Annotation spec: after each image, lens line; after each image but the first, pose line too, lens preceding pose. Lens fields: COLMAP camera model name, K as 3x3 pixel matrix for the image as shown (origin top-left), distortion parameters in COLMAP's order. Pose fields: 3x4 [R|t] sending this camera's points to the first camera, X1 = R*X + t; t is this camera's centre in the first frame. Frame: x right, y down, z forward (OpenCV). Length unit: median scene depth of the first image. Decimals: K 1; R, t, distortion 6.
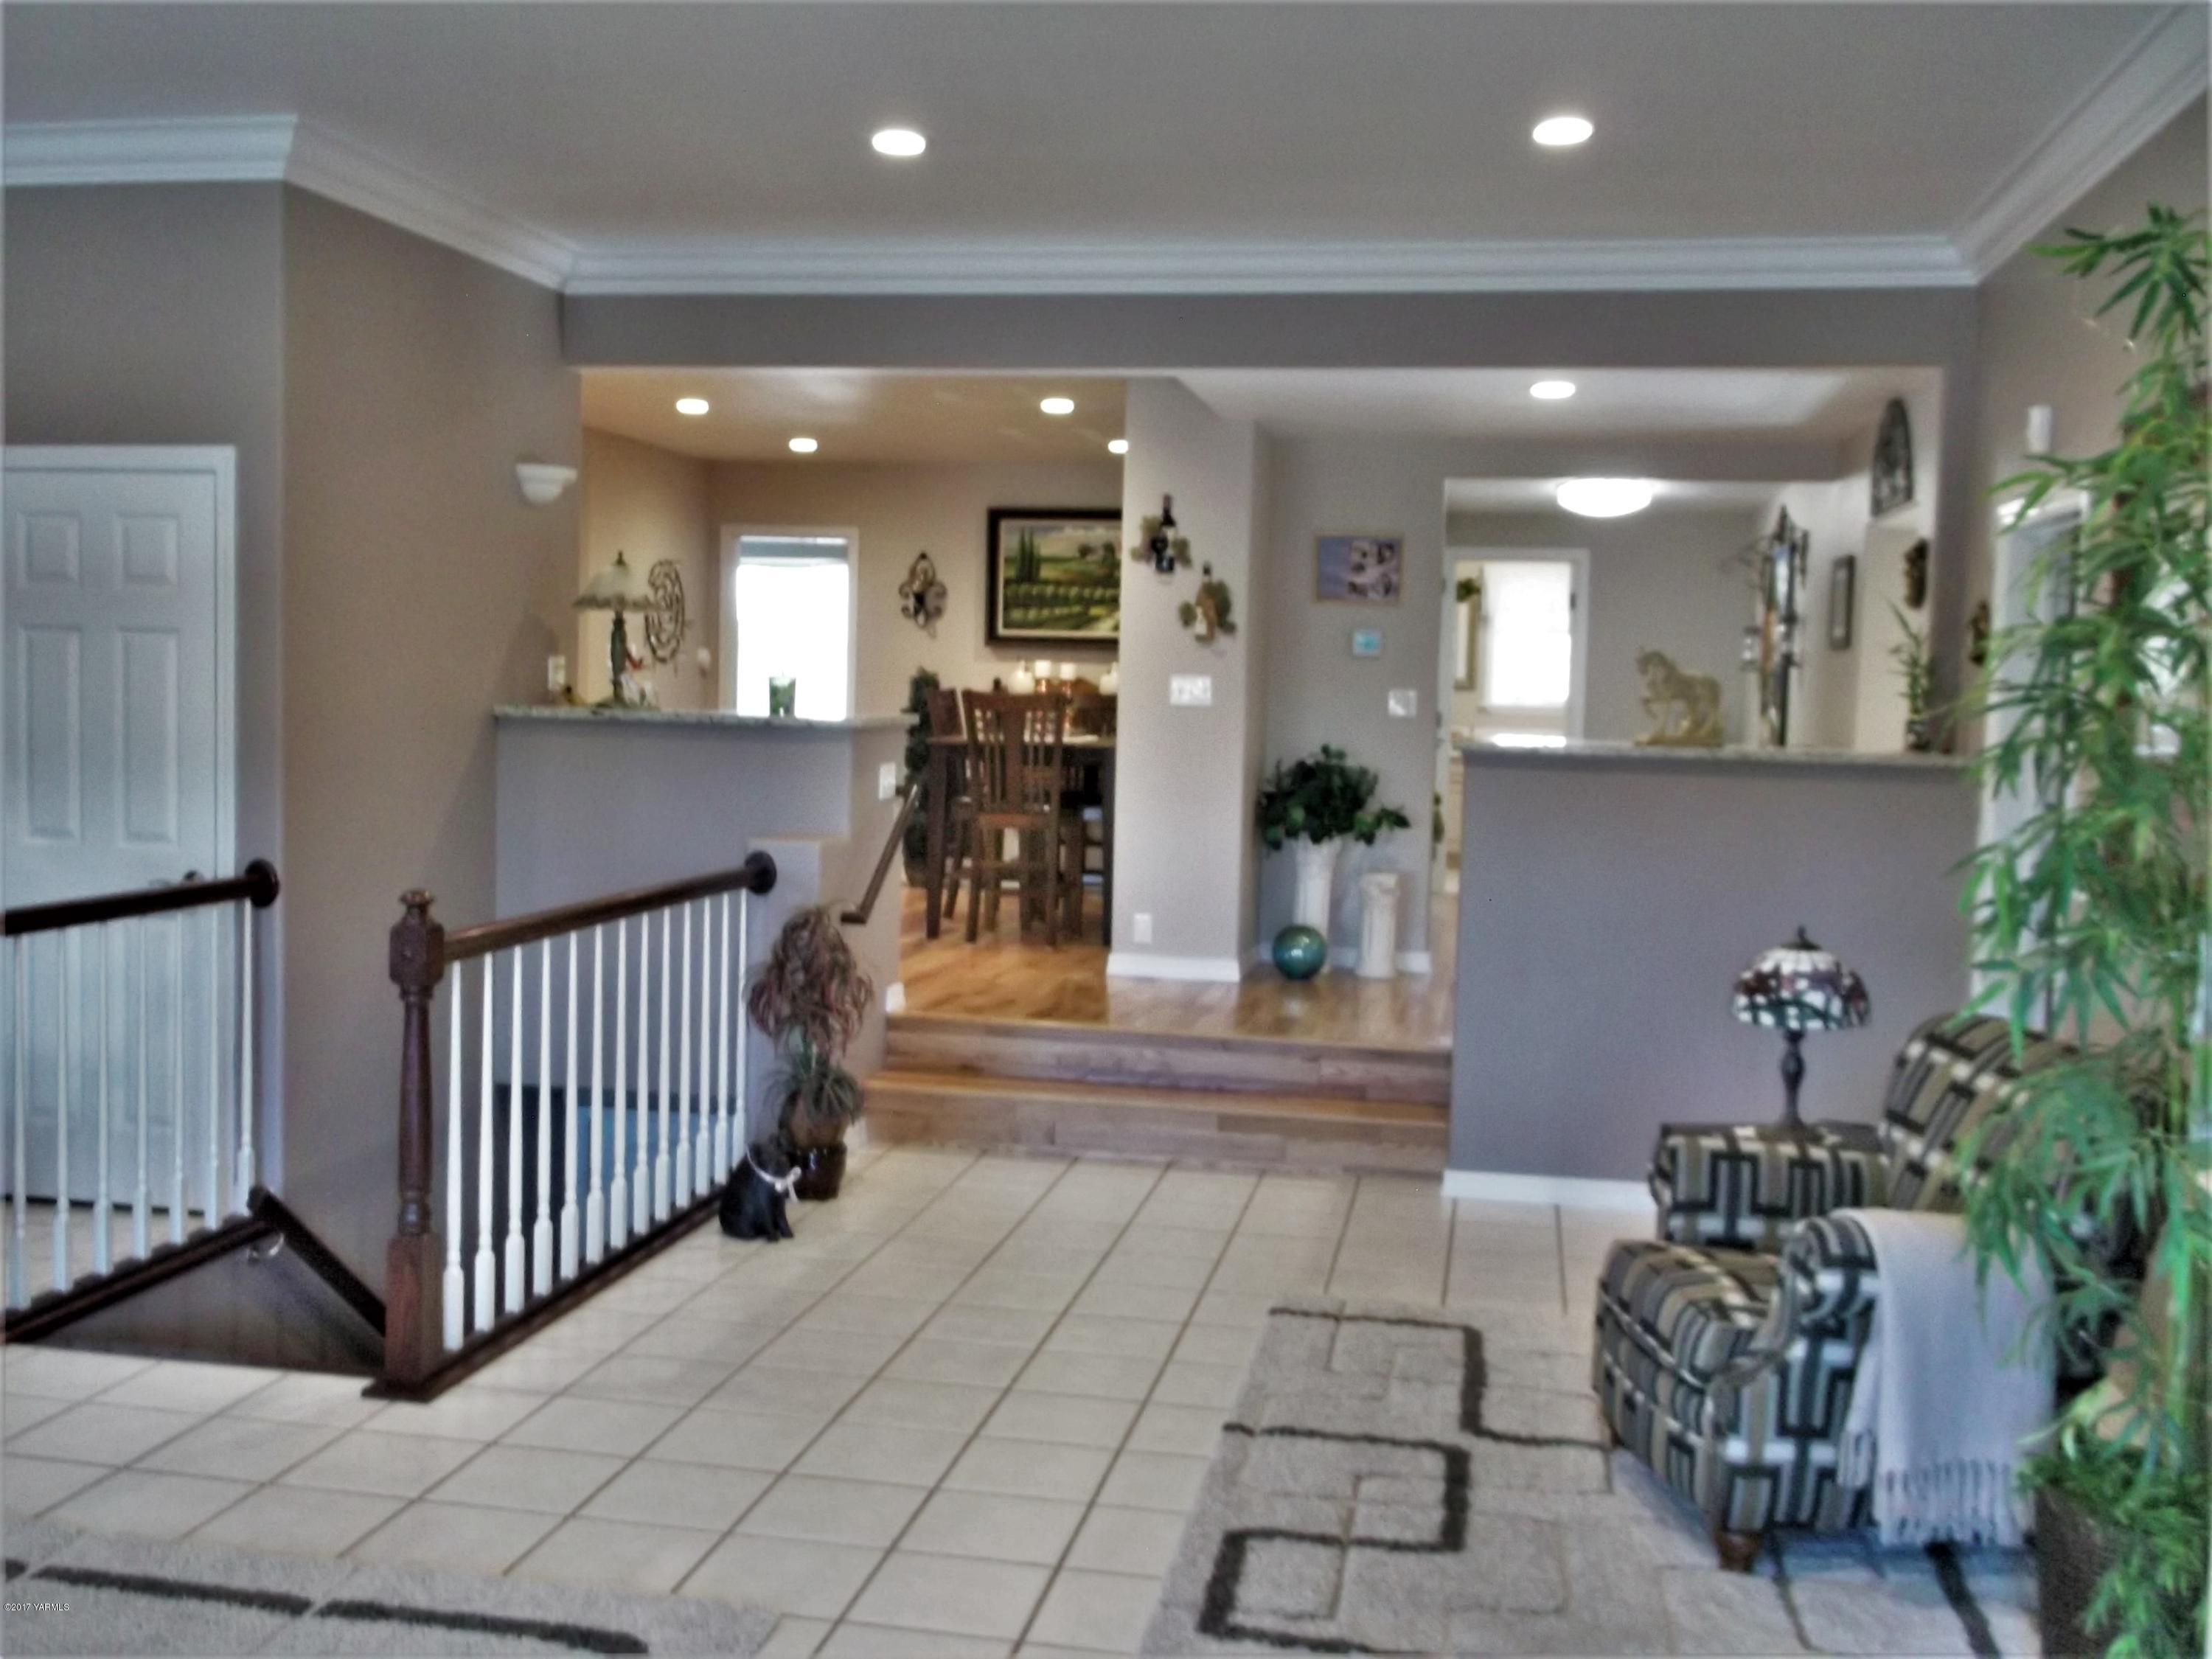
lens RADIAL K [[2199.1, 0, 1090.3], [0, 2199.1, 830.2], [0, 0, 1]] dist [0.005068, 0.000000]
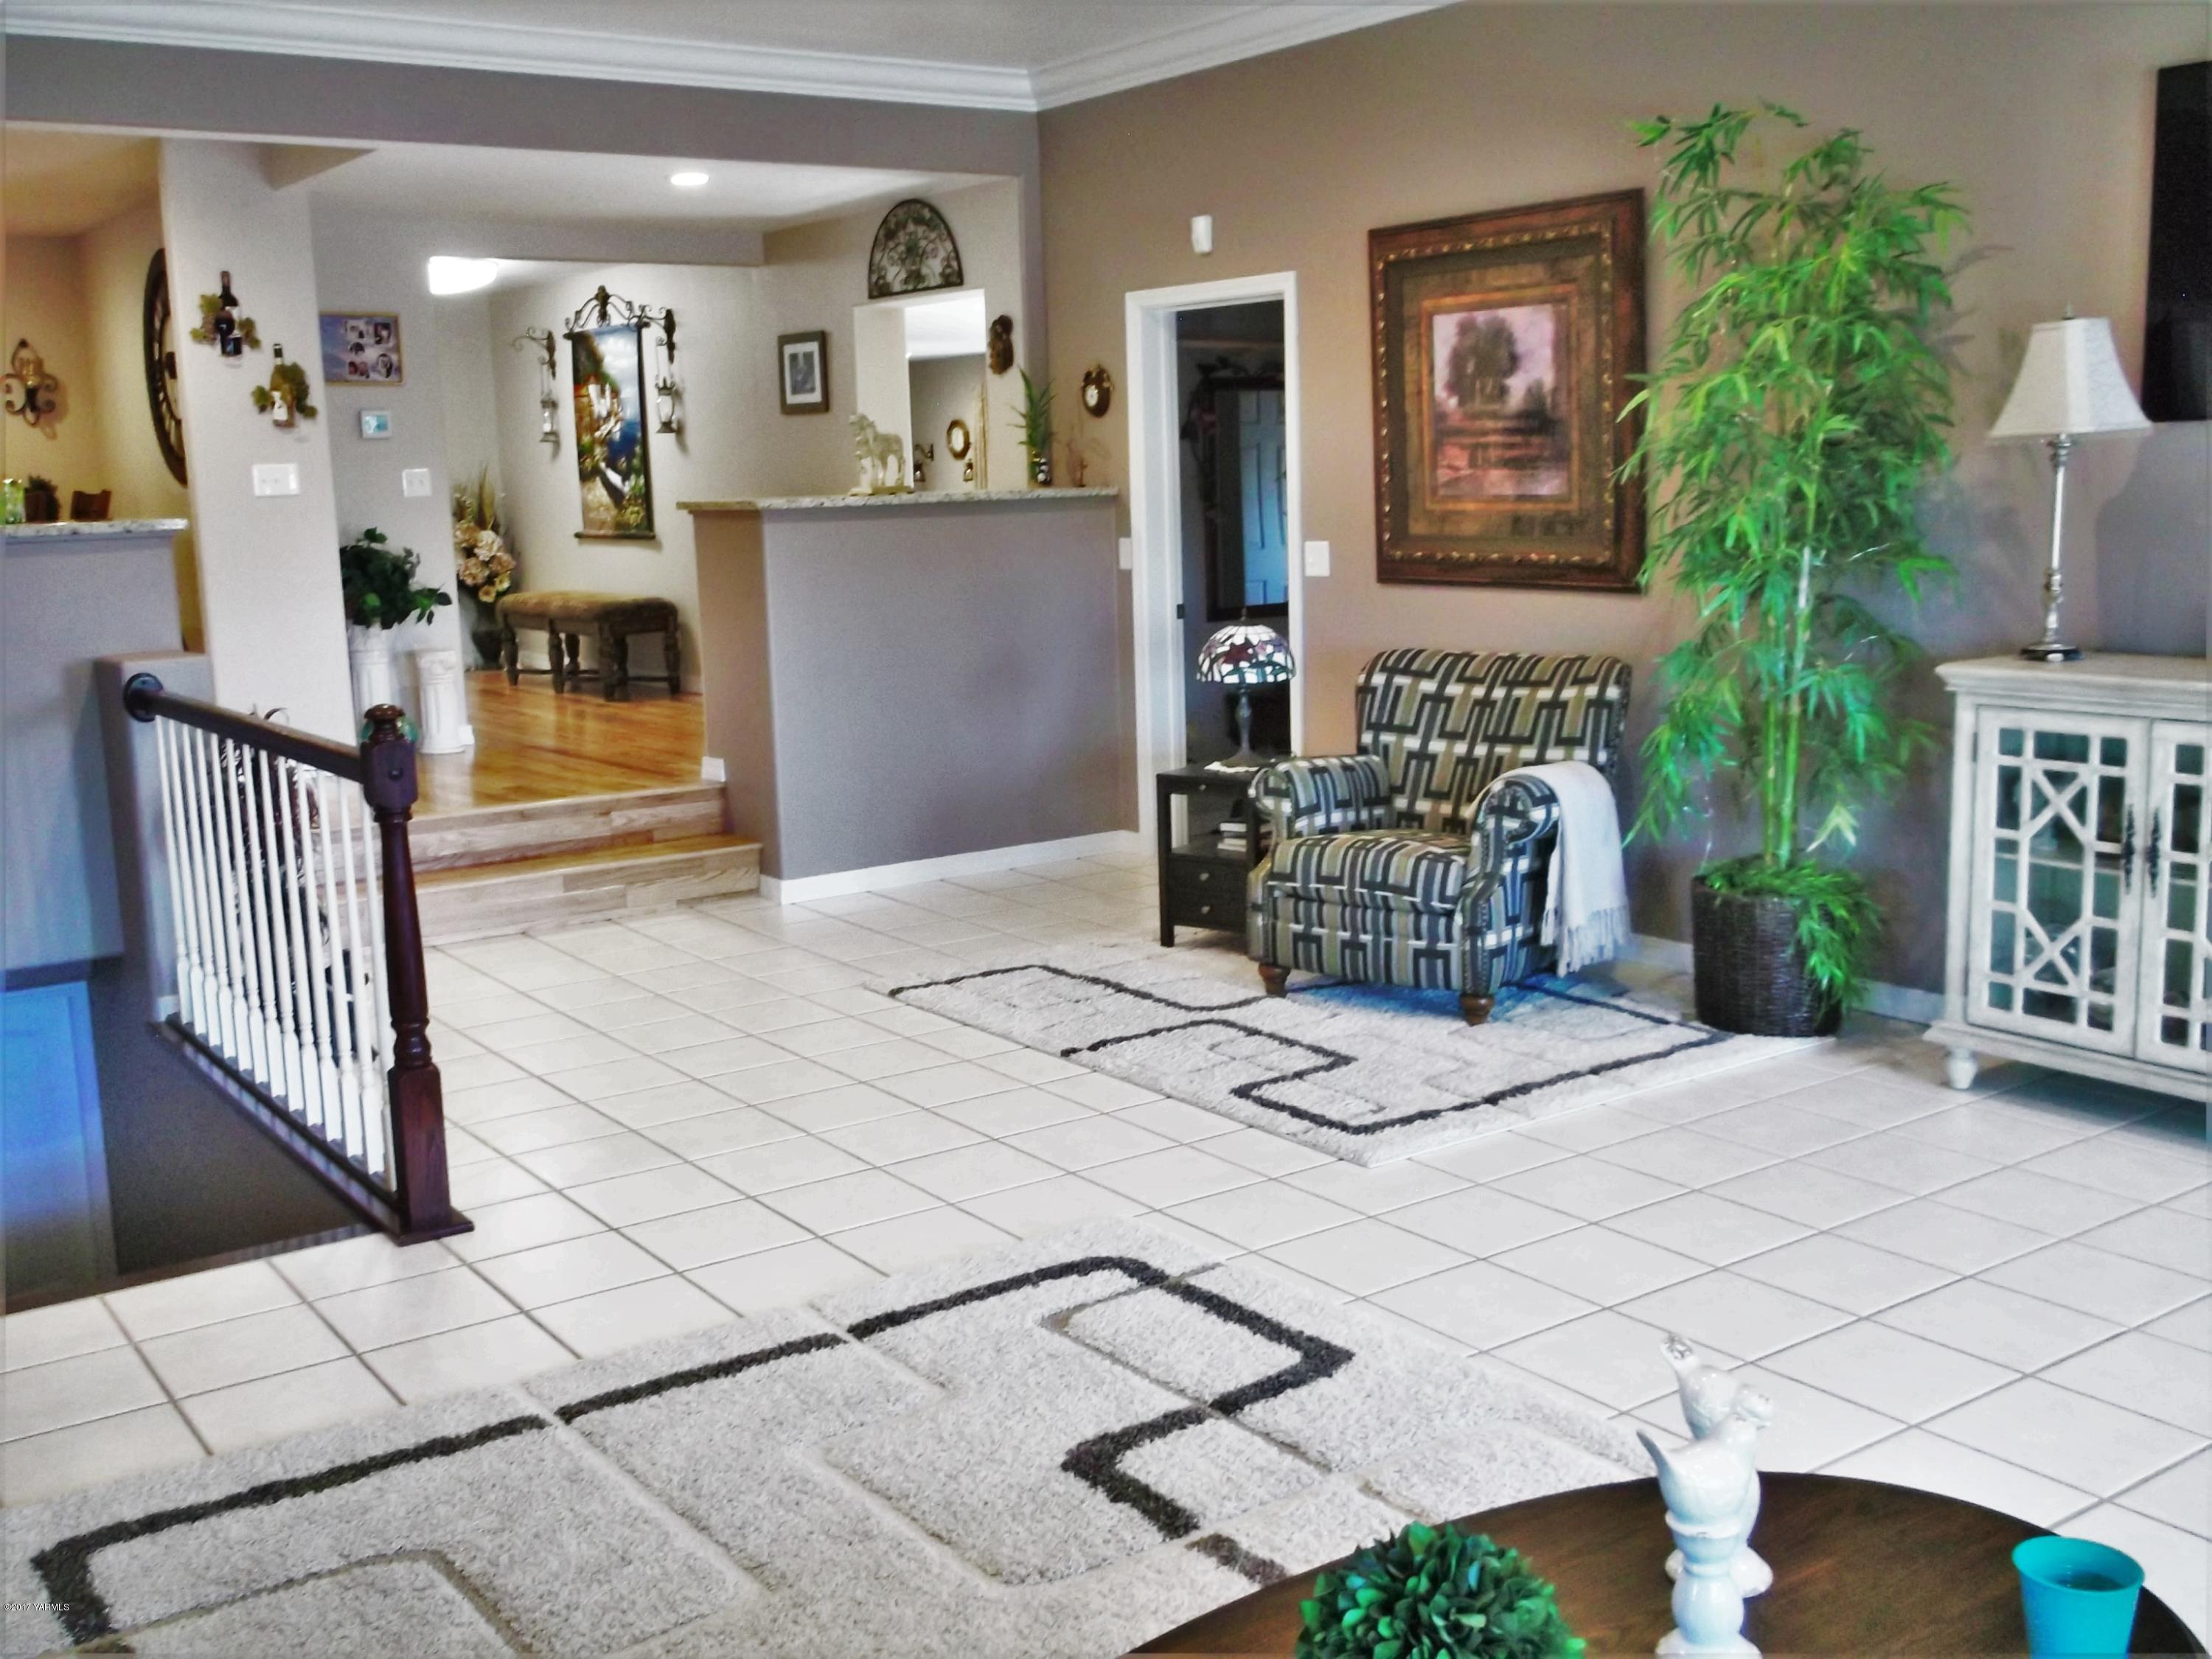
lens RADIAL K [[2199.1, 0, 1089.0], [0, 2199.1, 823.3], [0, 0, 1]] dist [0.005068, 0.000000]
pose [[0.685668, -0.165722, 0.708799, -0.414662], [0.098540, 0.985908, 0.135187, -0.010454], [-0.721214, -0.022849, 0.692336, 0.075935]]
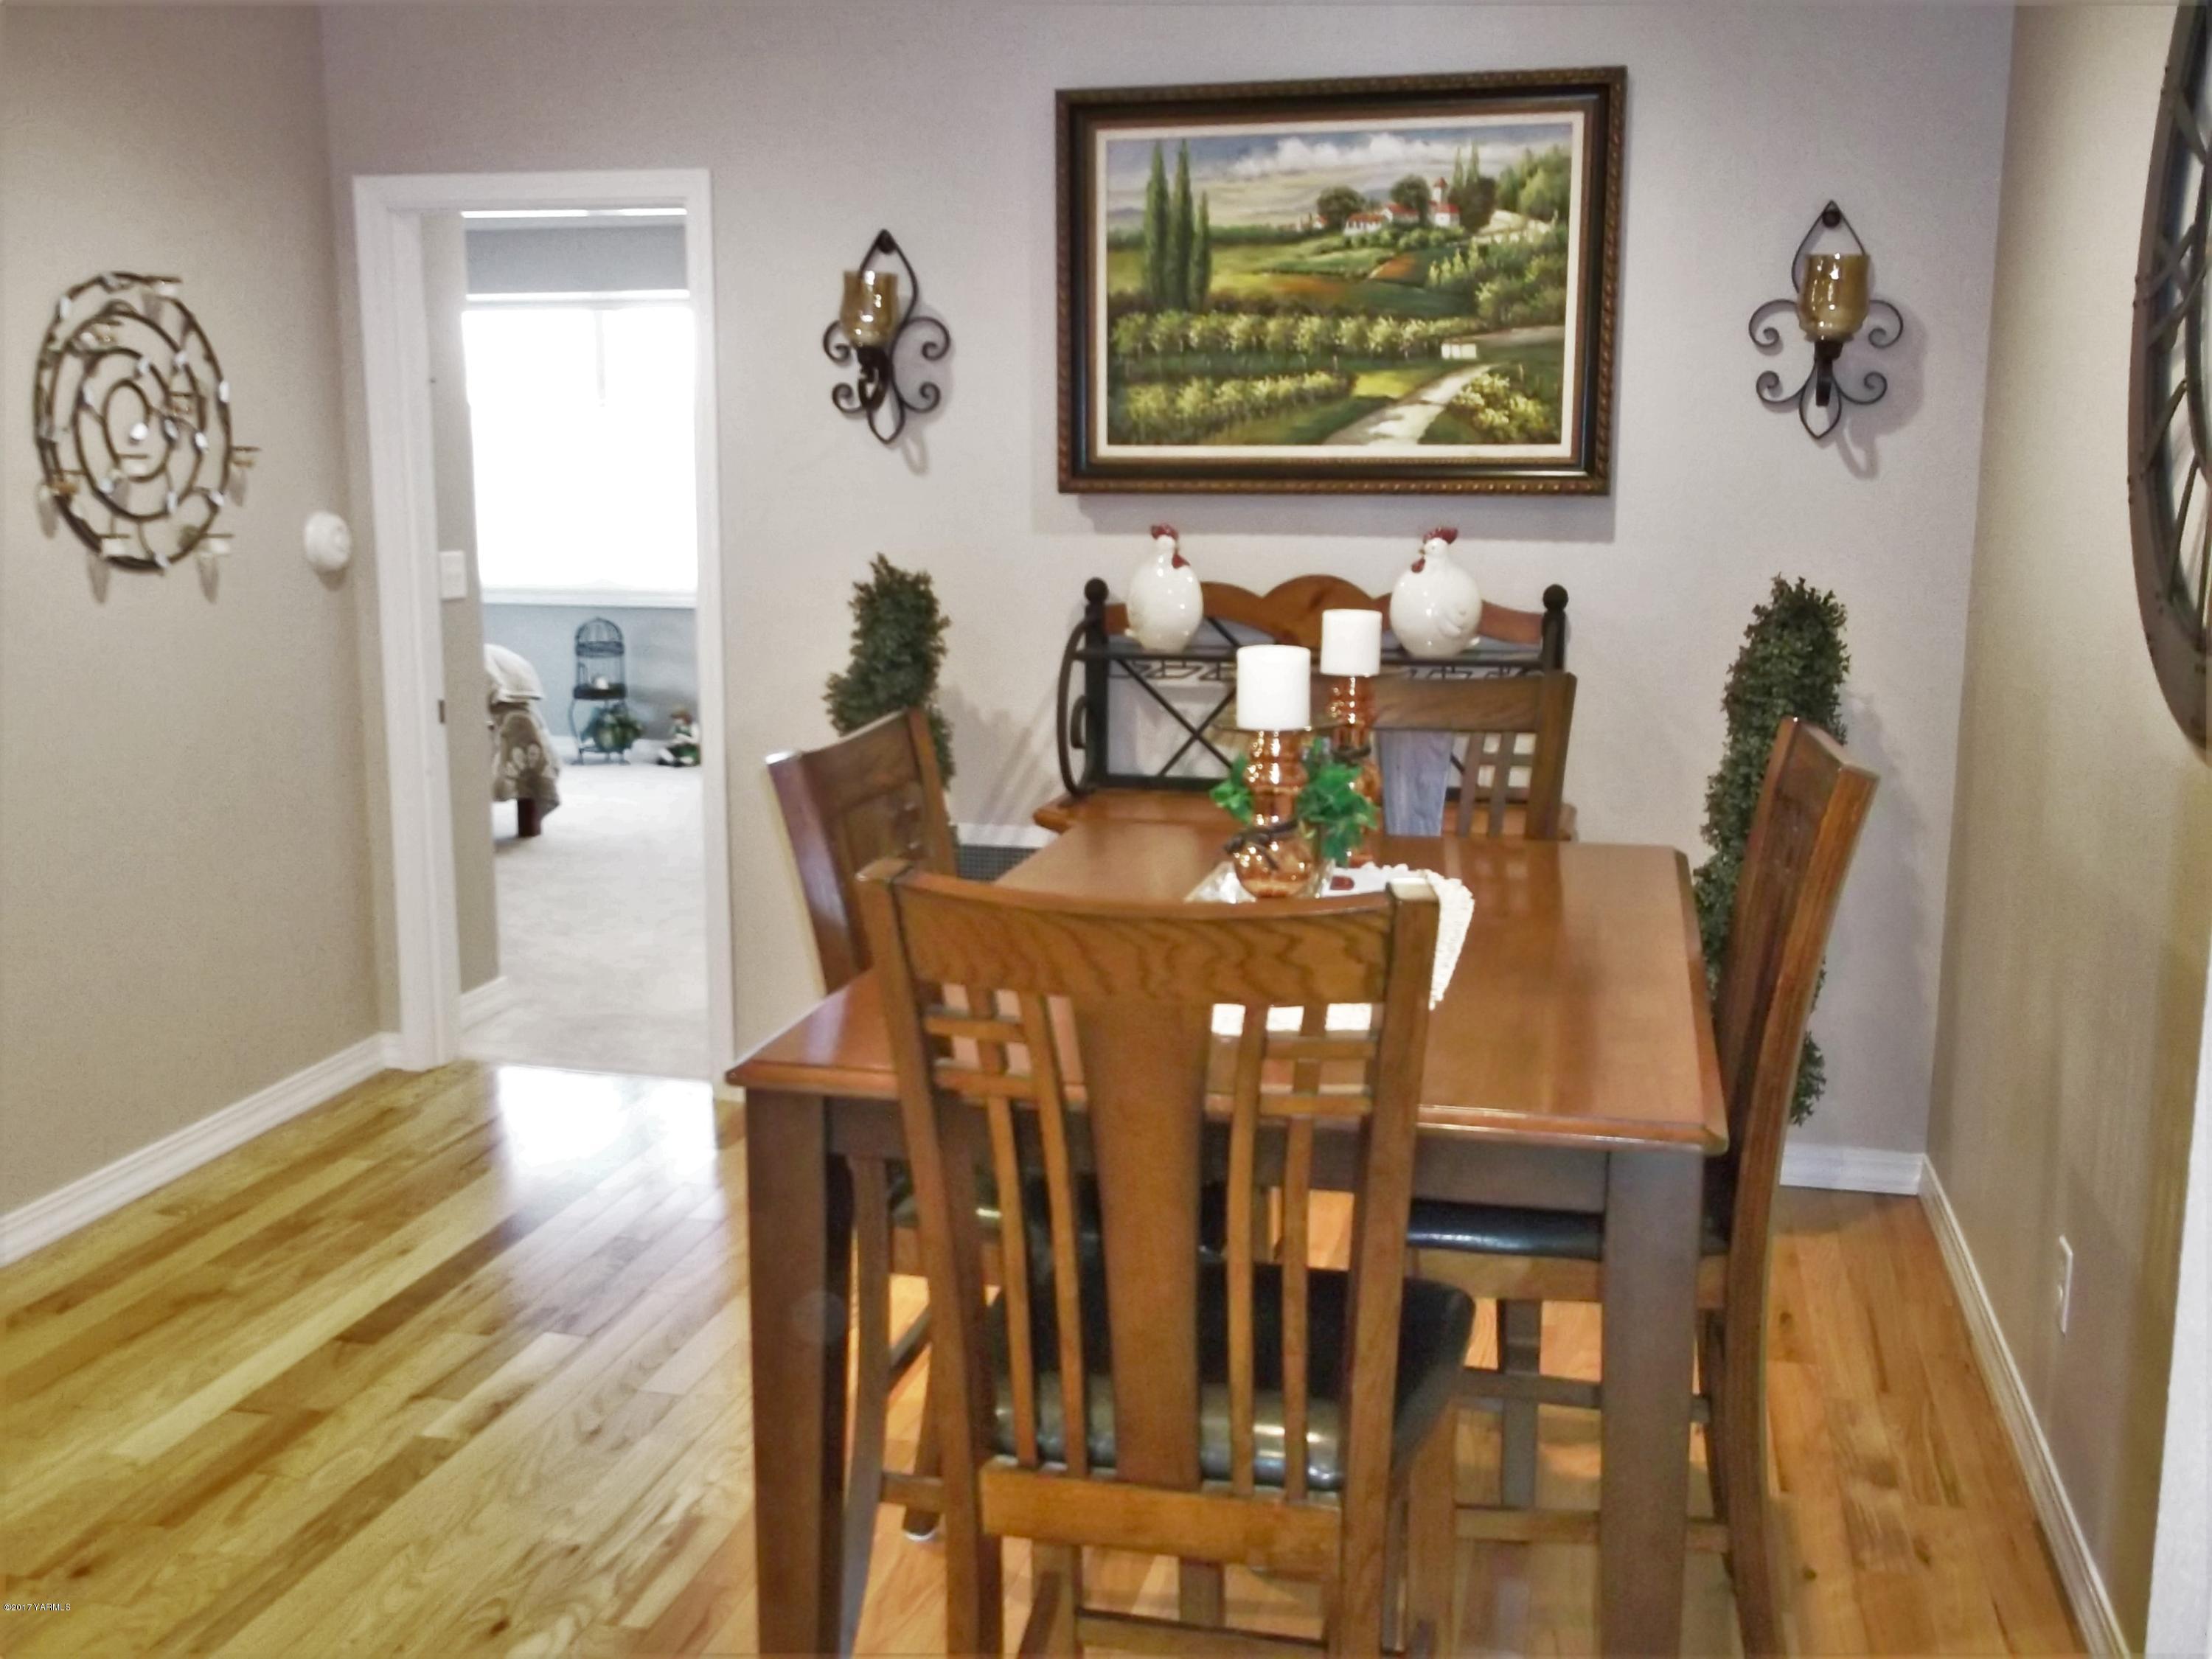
lens RADIAL K [[2199.1, 0, 1098.9], [0, 2199.1, 827.8], [0, 0, 1]] dist [0.005068, 0.000000]
pose [[0.998806, -0.020906, -0.044153, -0.037797], [0.025436, 0.994181, 0.104681, -0.093944], [0.041708, -0.105679, 0.993525, 0.899309]]
